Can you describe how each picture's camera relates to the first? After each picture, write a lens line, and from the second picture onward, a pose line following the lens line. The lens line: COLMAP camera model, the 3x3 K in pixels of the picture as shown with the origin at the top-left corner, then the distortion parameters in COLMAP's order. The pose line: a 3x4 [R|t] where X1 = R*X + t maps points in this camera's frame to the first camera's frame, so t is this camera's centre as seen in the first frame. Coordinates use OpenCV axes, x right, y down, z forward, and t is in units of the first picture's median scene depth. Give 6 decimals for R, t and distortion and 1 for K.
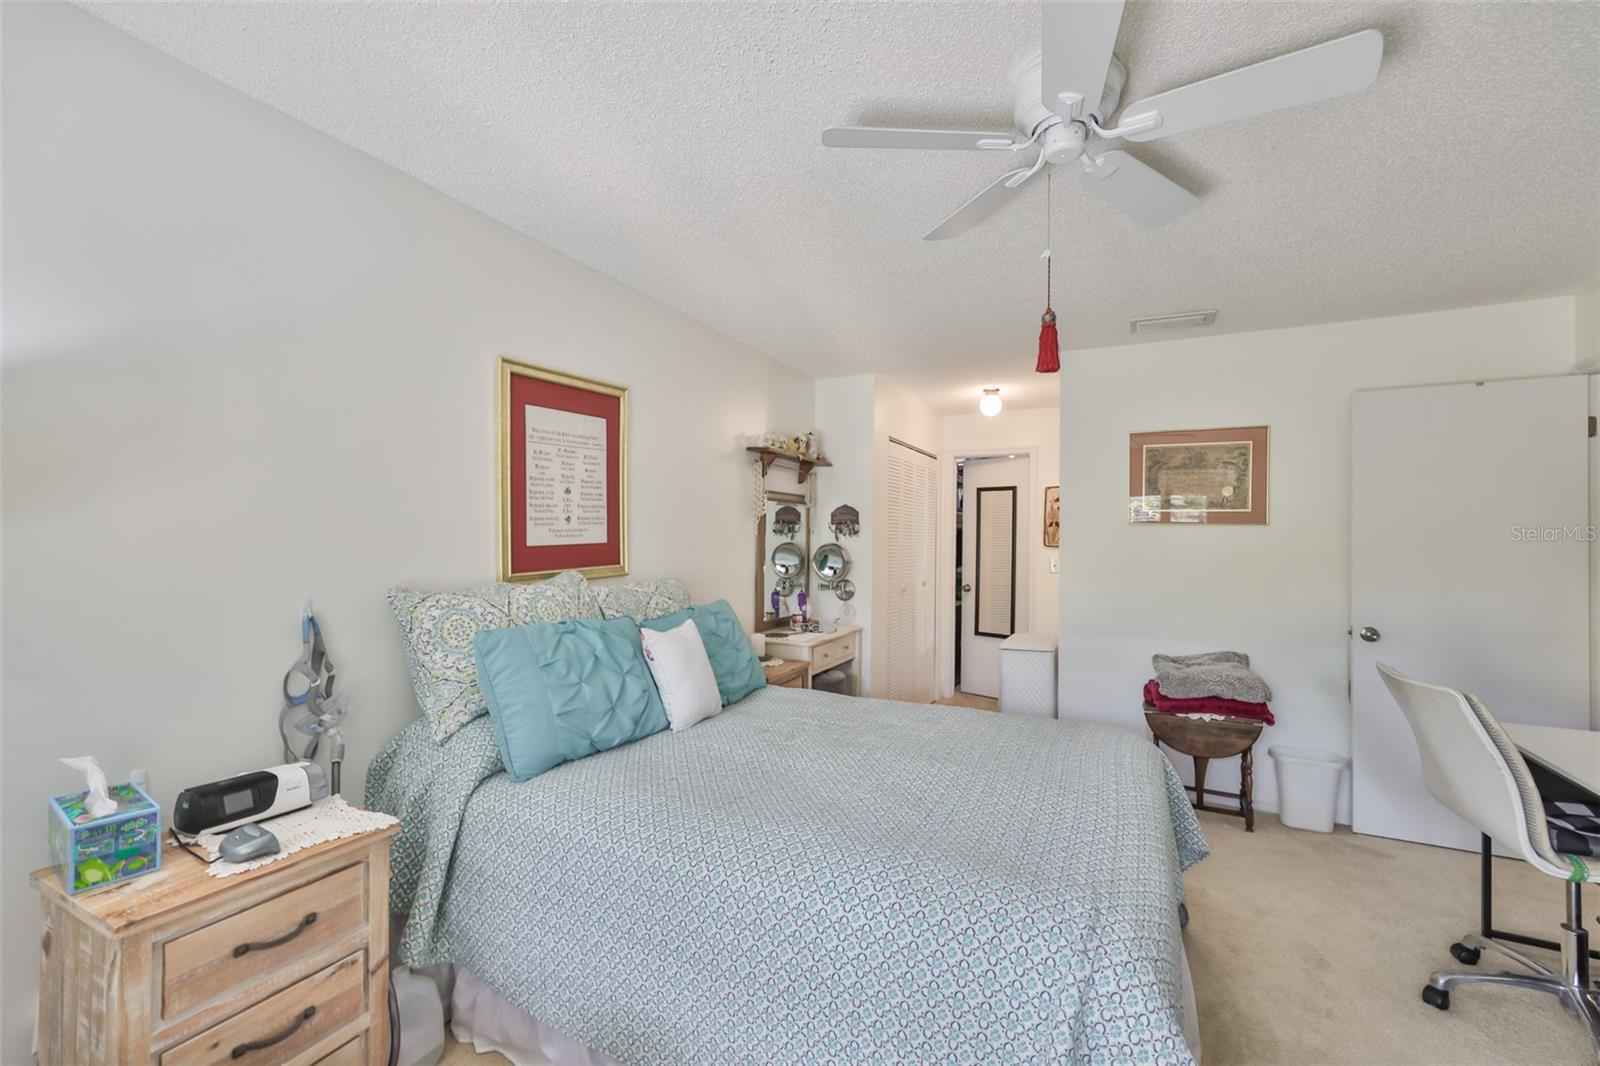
lens RADIAL K [[686.8, 0, 795.6], [0, 686.8, 536.6], [0, 0, 1]] dist [-0.000450, 0.000536]
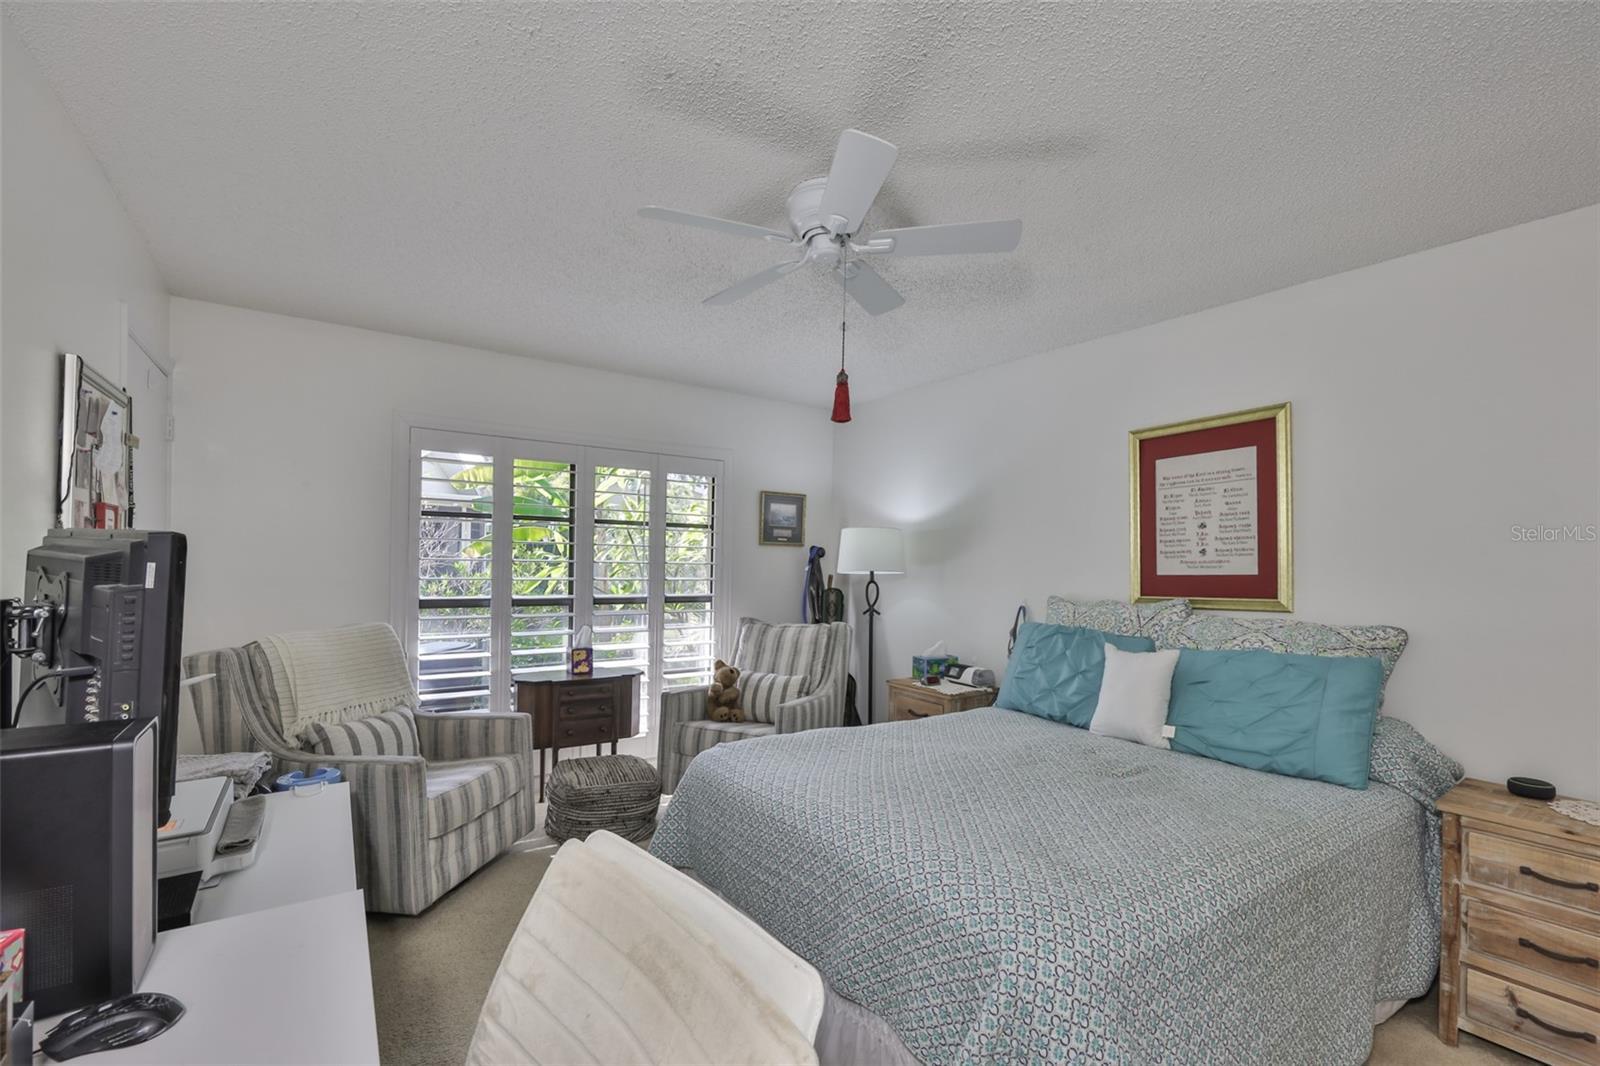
lens RADIAL K [[686.8, 0, 795.6], [0, 686.8, 536.6], [0, 0, 1]] dist [-0.000450, 0.000536]
pose [[-0.460624, -0.042067, -0.886598, 0.932615], [-0.009947, 0.999058, -0.042236, 0.003215], [0.887540, -0.010636, -0.460609, 0.931001]]
